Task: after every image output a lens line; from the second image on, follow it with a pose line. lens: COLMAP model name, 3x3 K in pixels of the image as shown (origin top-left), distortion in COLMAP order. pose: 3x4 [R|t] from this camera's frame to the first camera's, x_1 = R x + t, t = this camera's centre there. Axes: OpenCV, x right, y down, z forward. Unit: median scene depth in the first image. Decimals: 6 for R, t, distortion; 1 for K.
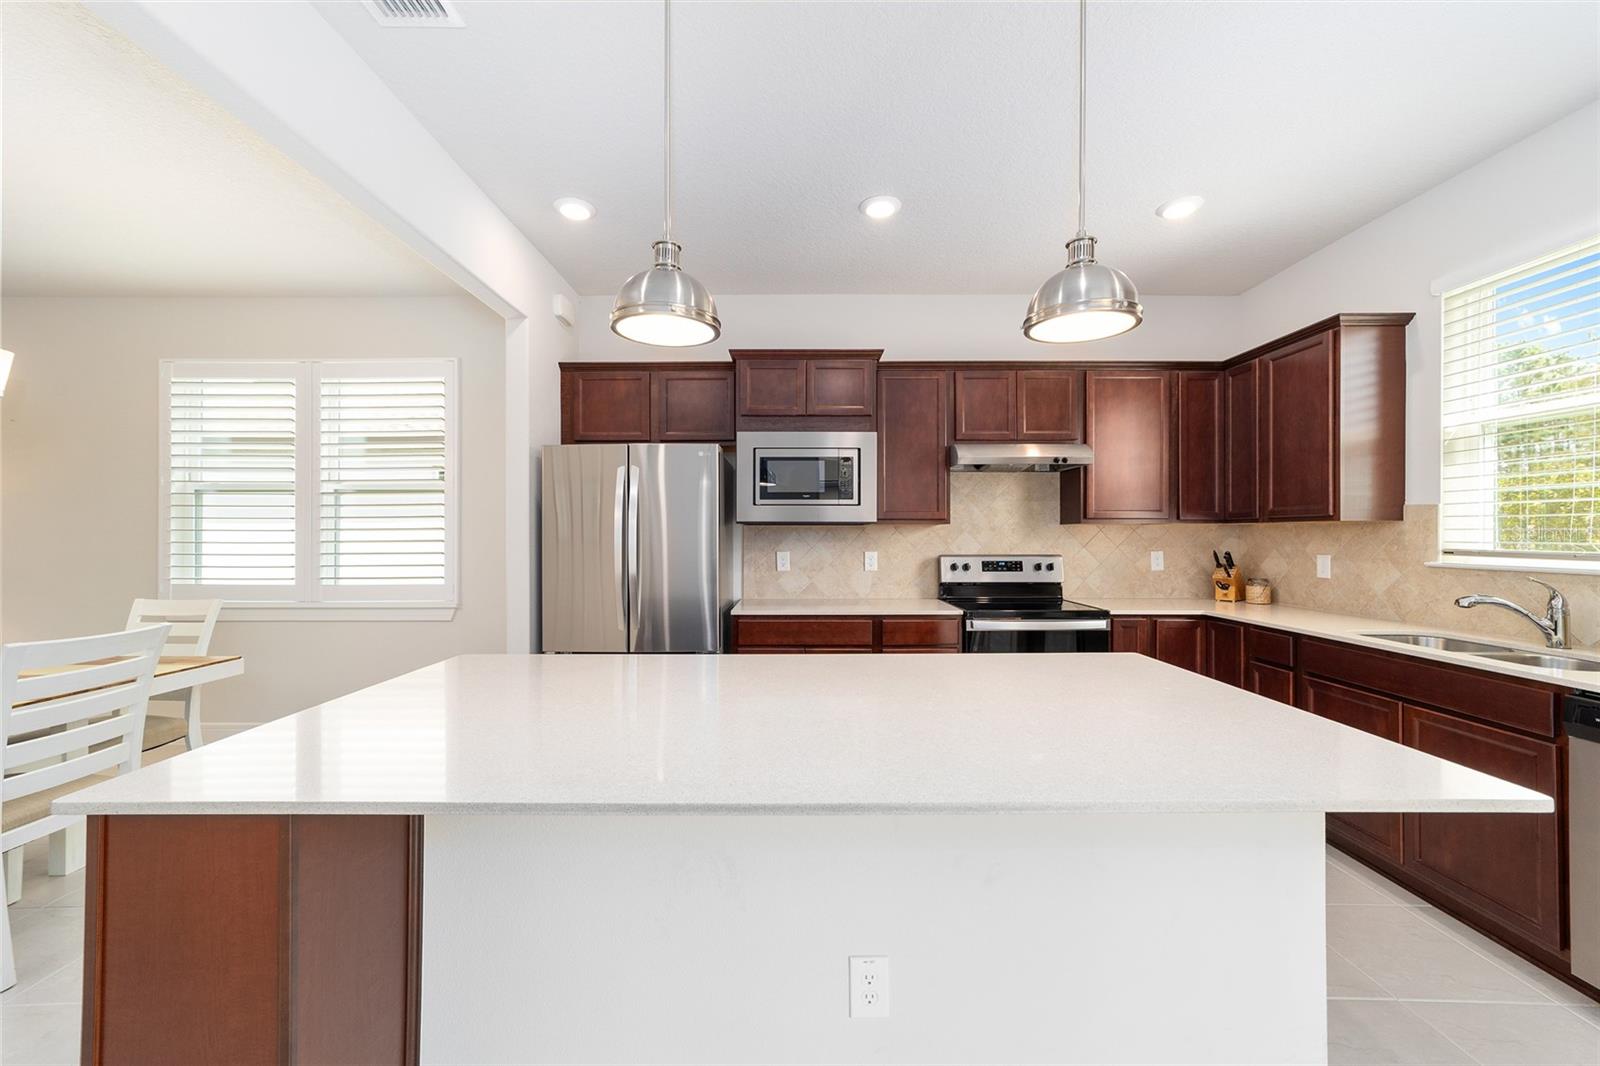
lens RADIAL K [[614.2, 0, 798.5], [0, 614.2, 536.5], [0, 0, 1]] dist [-0.007443, 0.001802]
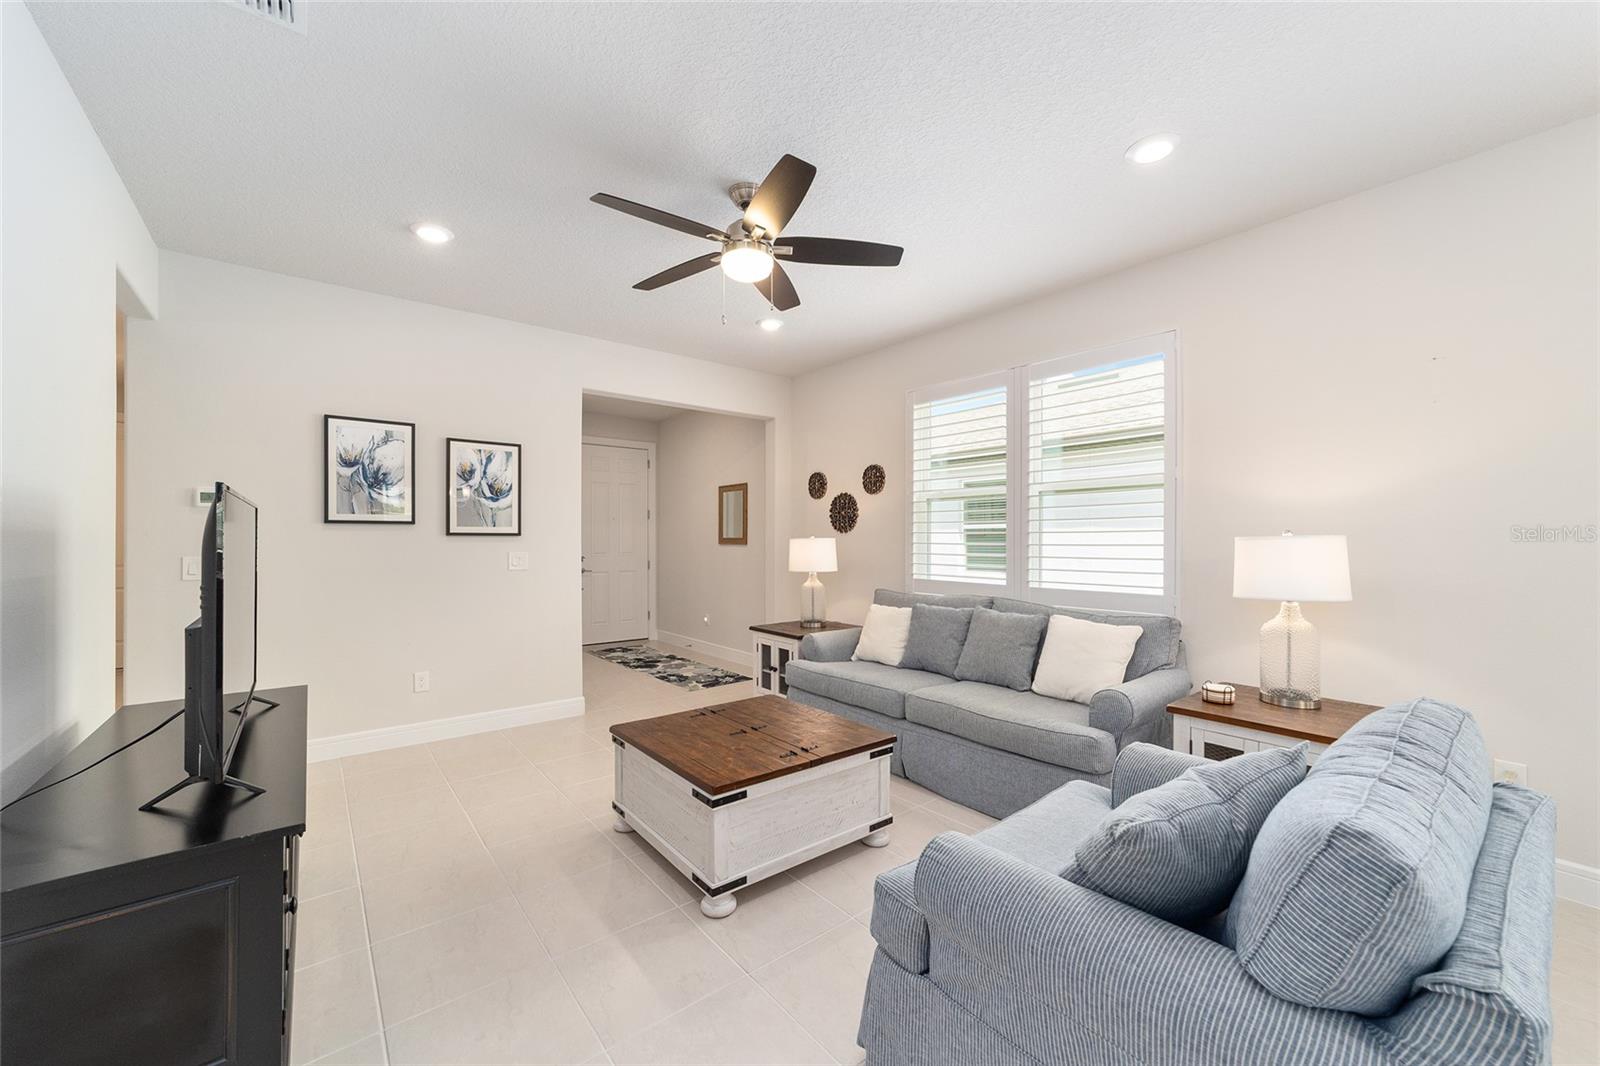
lens RADIAL K [[614.2, 0, 797.9], [0, 614.2, 531.1], [0, 0, 1]] dist [-0.007443, 0.001802]
pose [[0.651295, -0.010470, -0.758752, -0.277611], [0.001788, 0.999923, -0.012264, 0.000365], [0.758822, 0.006631, 0.651264, 0.041094]]
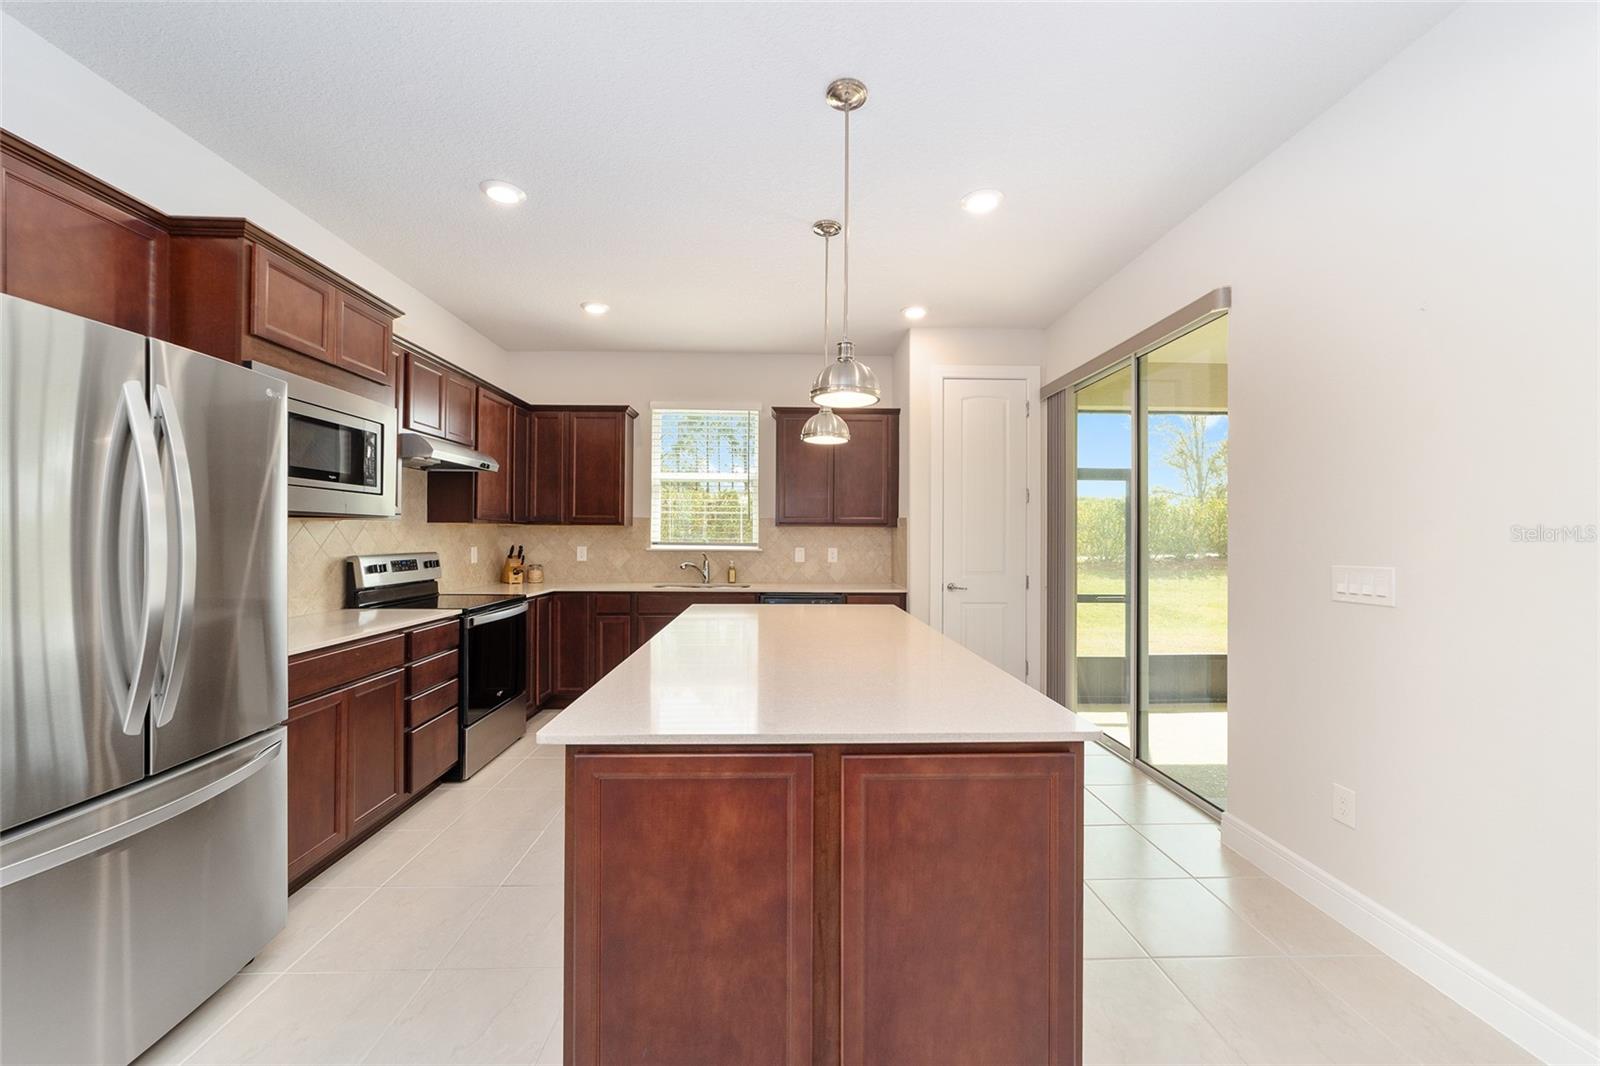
lens RADIAL K [[614.2, 0, 801.9], [0, 614.2, 538.8], [0, 0, 1]] dist [-0.007443, 0.001802]
pose [[-0.031157, -0.004525, 0.999504, -0.674837], [-0.002510, 0.999987, 0.004449, 0.001749], [-0.999511, -0.002370, -0.031168, 0.444073]]
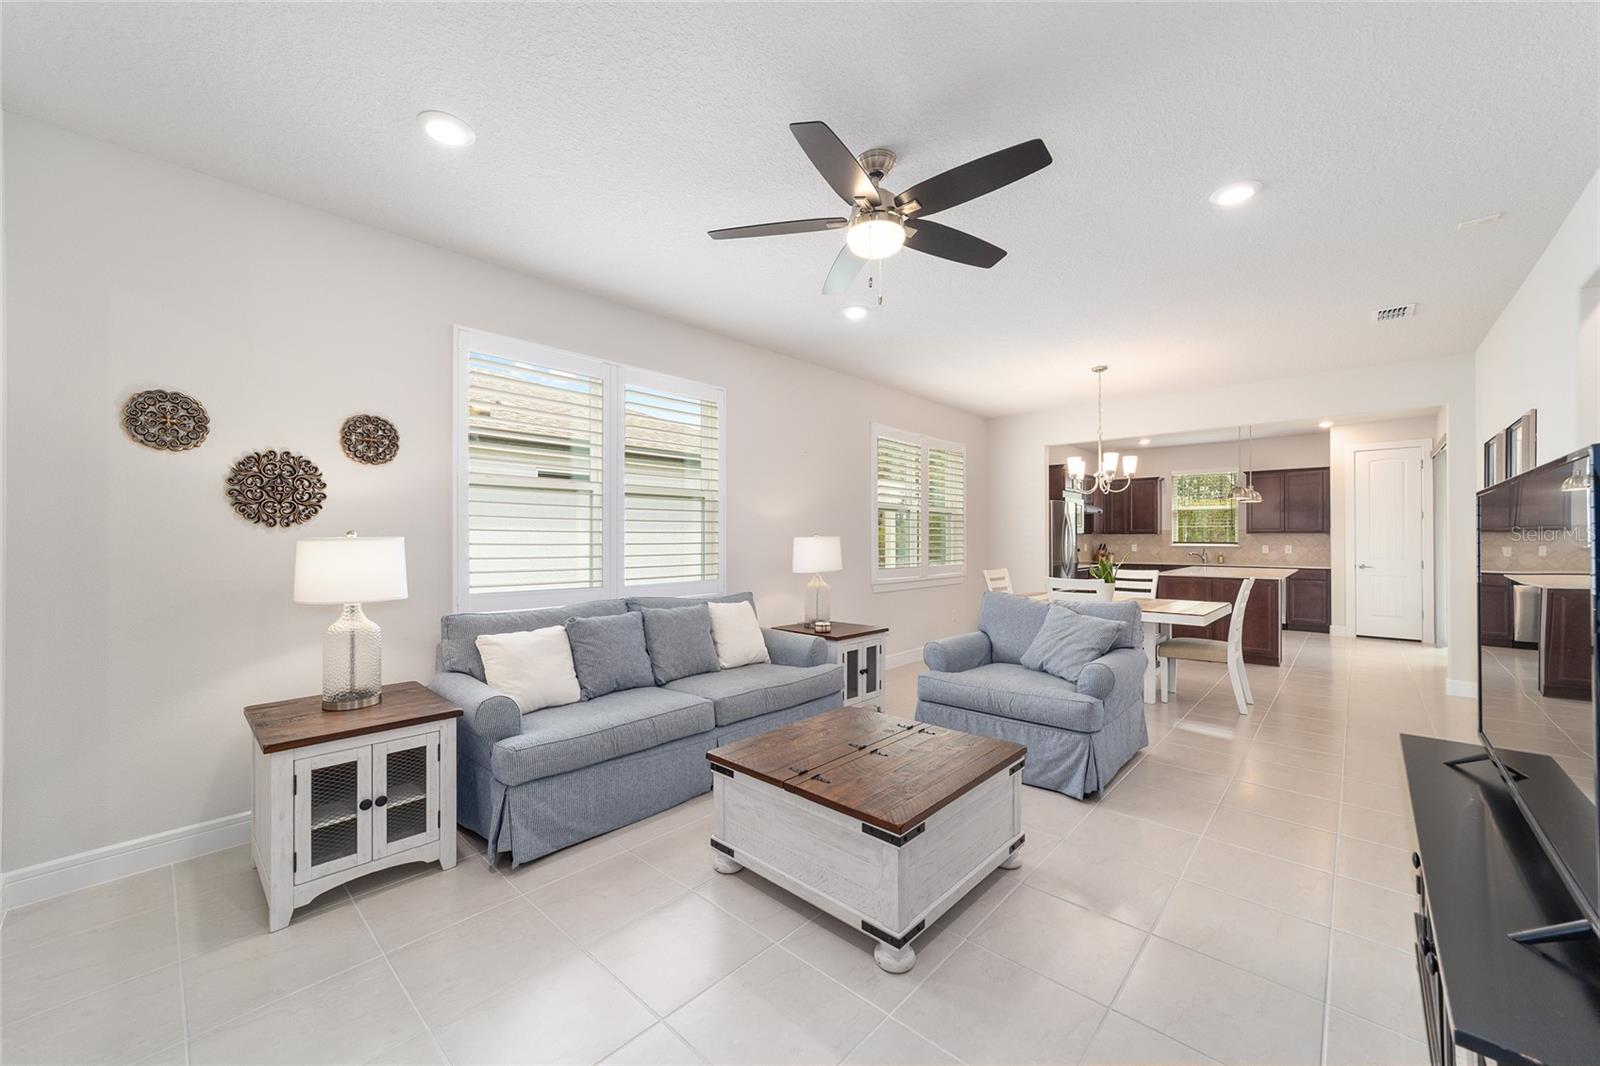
lens RADIAL K [[614.2, 0, 811.3], [0, 614.2, 540.8], [0, 0, 1]] dist [-0.007443, 0.001802]
pose [[0.667818, -0.001397, 0.744323, -2.463440], [0.000987, 0.999999, 0.000992, 0.006562], [-0.744324, 0.000072, 0.667819, 0.100069]]
